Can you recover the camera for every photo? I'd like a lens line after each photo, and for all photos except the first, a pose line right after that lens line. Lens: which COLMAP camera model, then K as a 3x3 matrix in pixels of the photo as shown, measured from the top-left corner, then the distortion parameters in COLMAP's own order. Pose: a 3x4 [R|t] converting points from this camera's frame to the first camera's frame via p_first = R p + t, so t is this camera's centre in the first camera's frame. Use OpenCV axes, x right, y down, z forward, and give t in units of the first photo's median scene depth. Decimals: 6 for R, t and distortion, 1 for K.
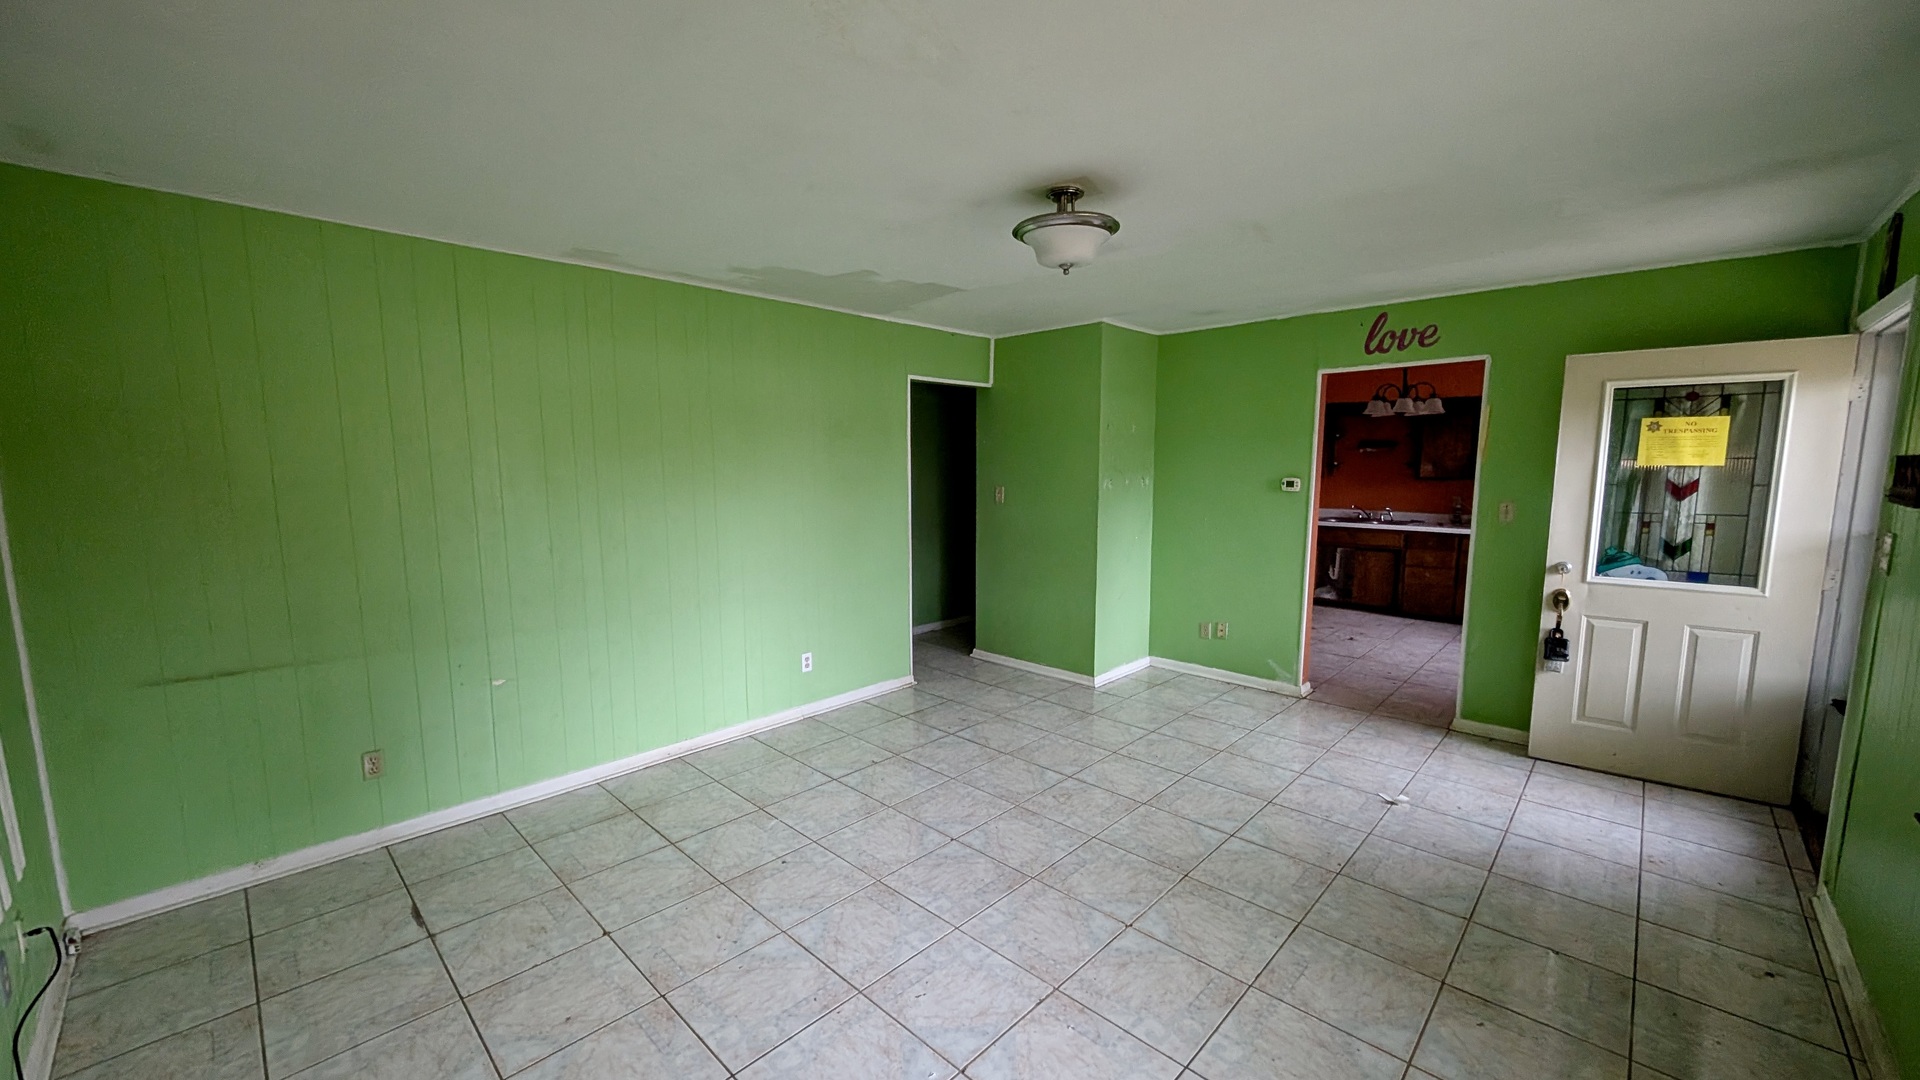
lens RADIAL K [[723.6, 0, 957.4], [0, 723.6, 551.2], [0, 0, 1]] dist [0.003048, -0.000395]
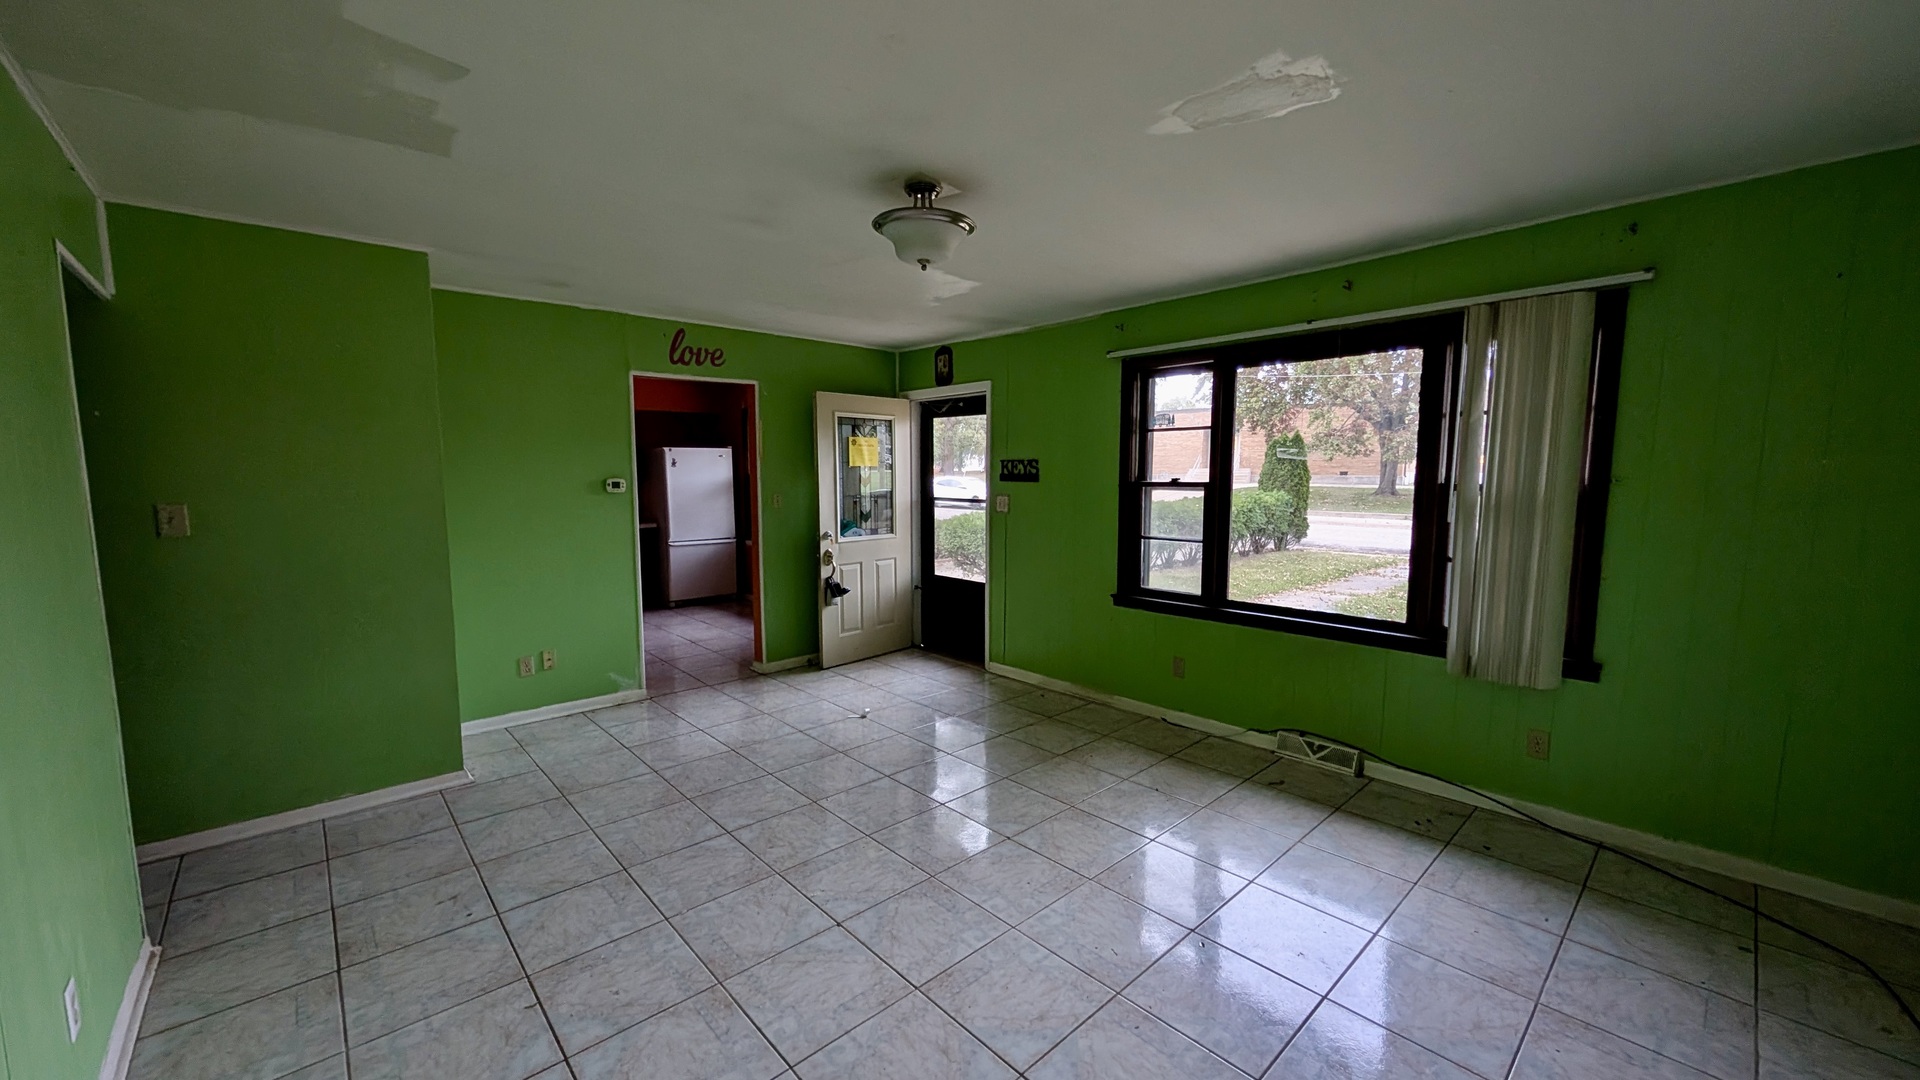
lens RADIAL K [[723.6, 0, 957.4], [0, 723.6, 551.2], [0, 0, 1]] dist [0.003048, -0.000395]
pose [[0.062584, -0.108673, 0.992106, -0.601701], [0.123739, 0.987229, 0.100333, -0.058458], [-0.990339, 0.116483, 0.075232, 0.615191]]
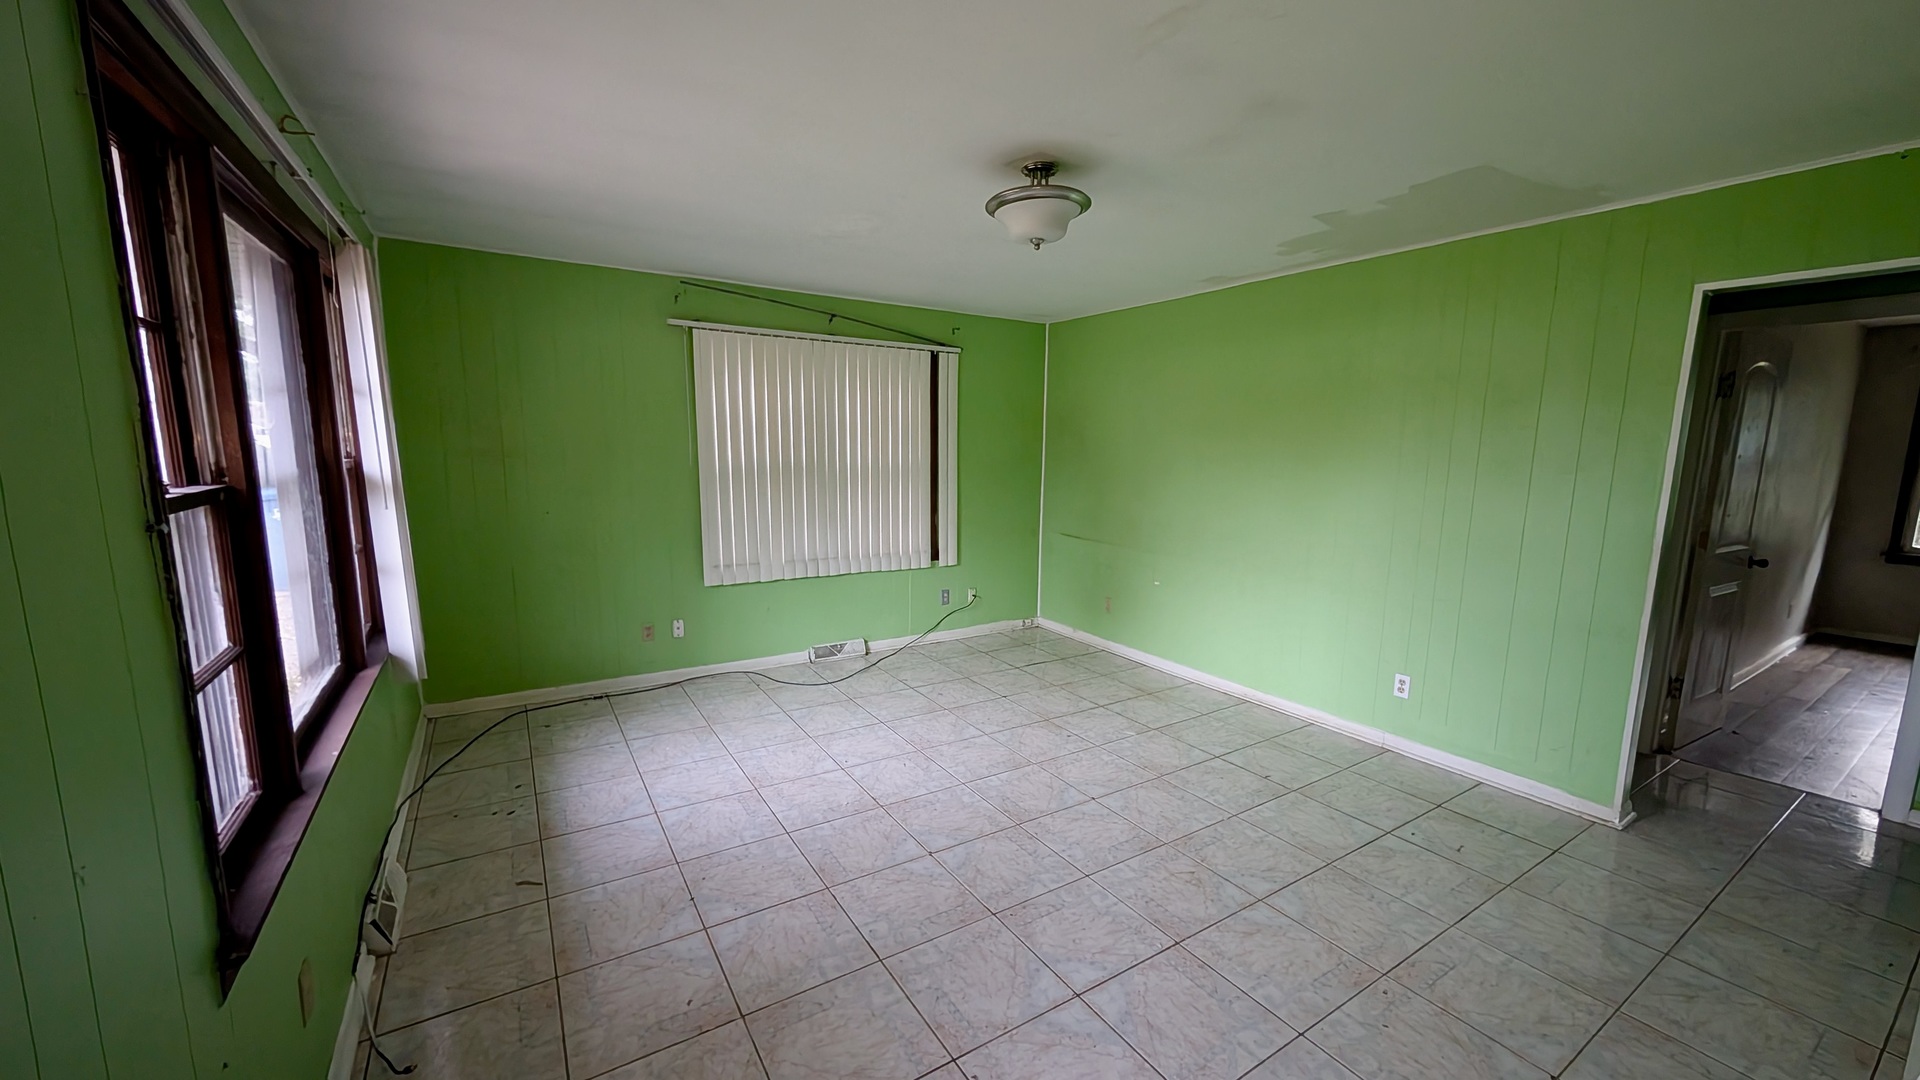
lens RADIAL K [[723.6, 0, 957.4], [0, 723.6, 551.2], [0, 0, 1]] dist [0.003048, -0.000395]
pose [[-0.239054, 0.146413, -0.959904, 0.805340], [-0.129787, 0.974878, 0.181019, -0.093666], [0.962293, 0.167856, -0.214046, 0.787525]]
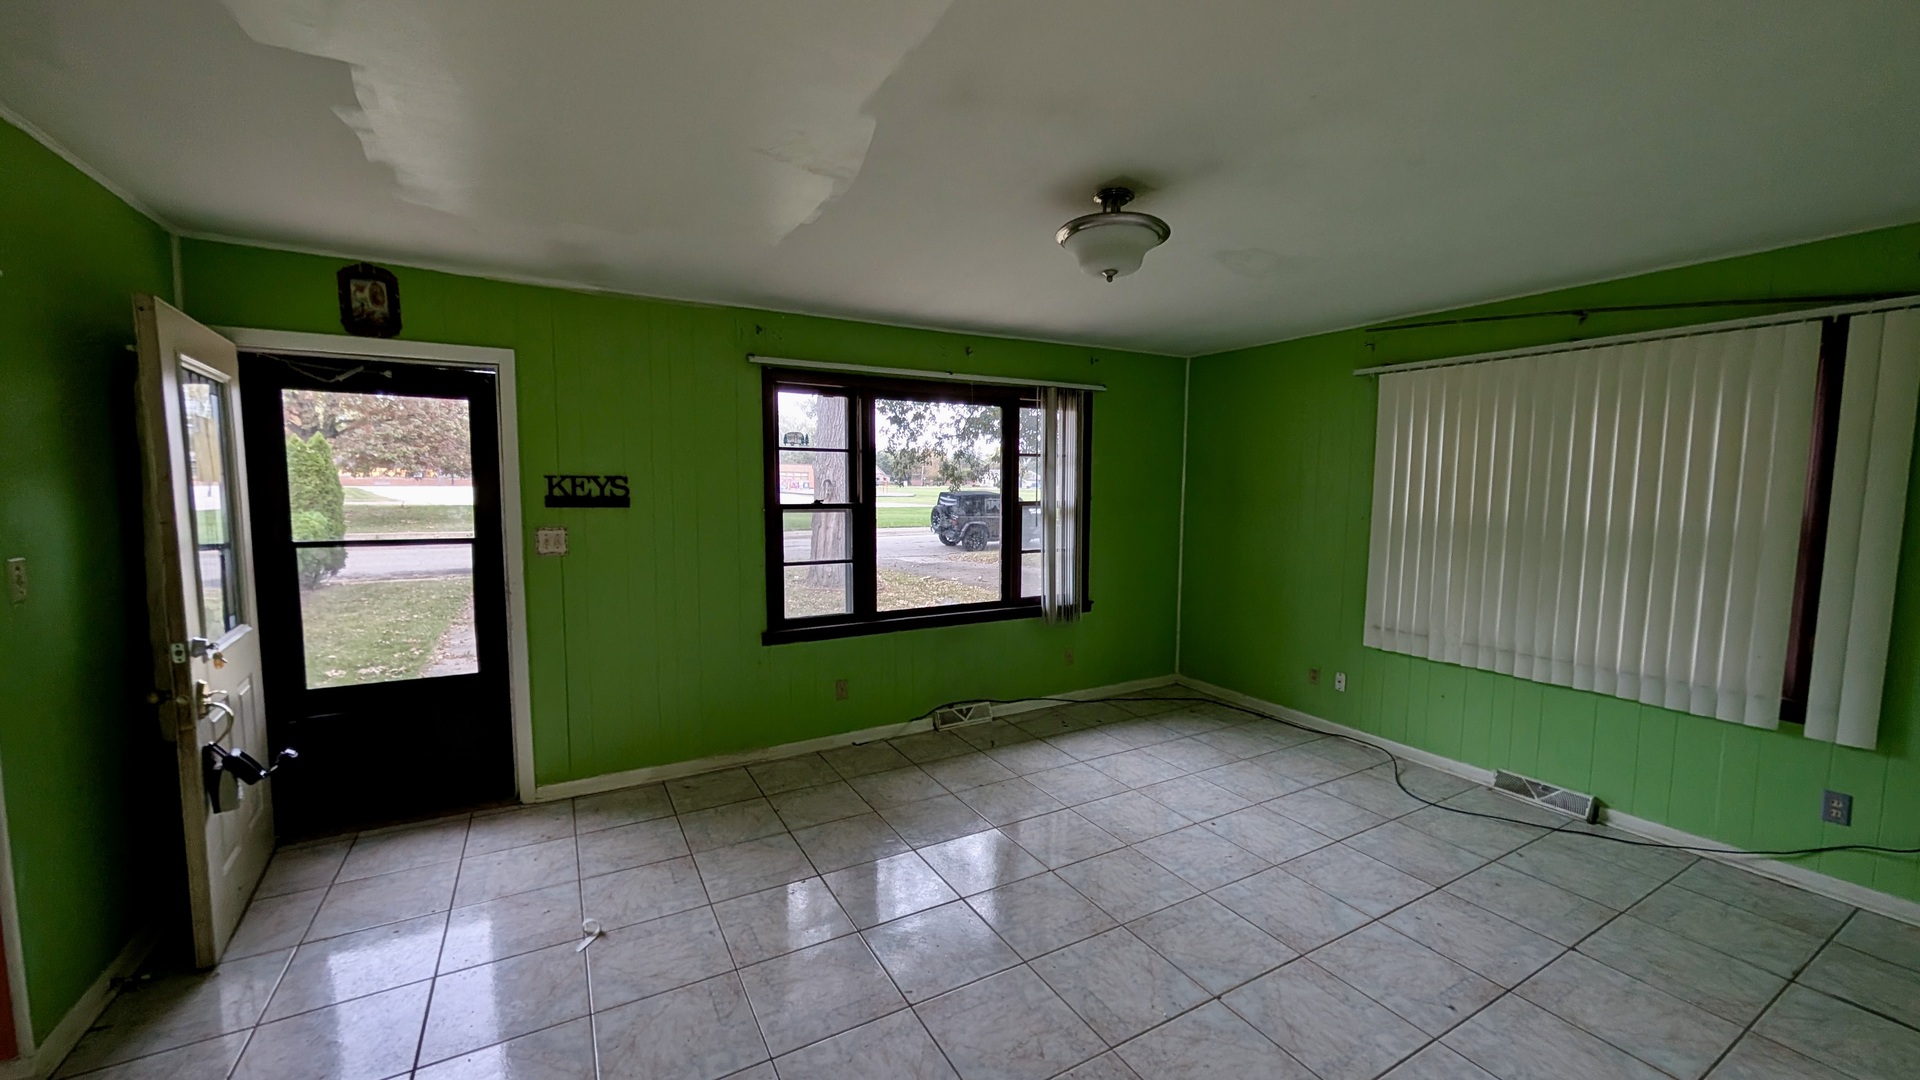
lens RADIAL K [[723.6, 0, 957.4], [0, 723.6, 551.2], [0, 0, 1]] dist [0.003048, -0.000395]
pose [[-0.957708, -0.028609, 0.286315, 0.040046], [0.031882, 0.978367, 0.204404, -0.158030], [-0.285969, 0.204888, -0.936078, 1.342605]]
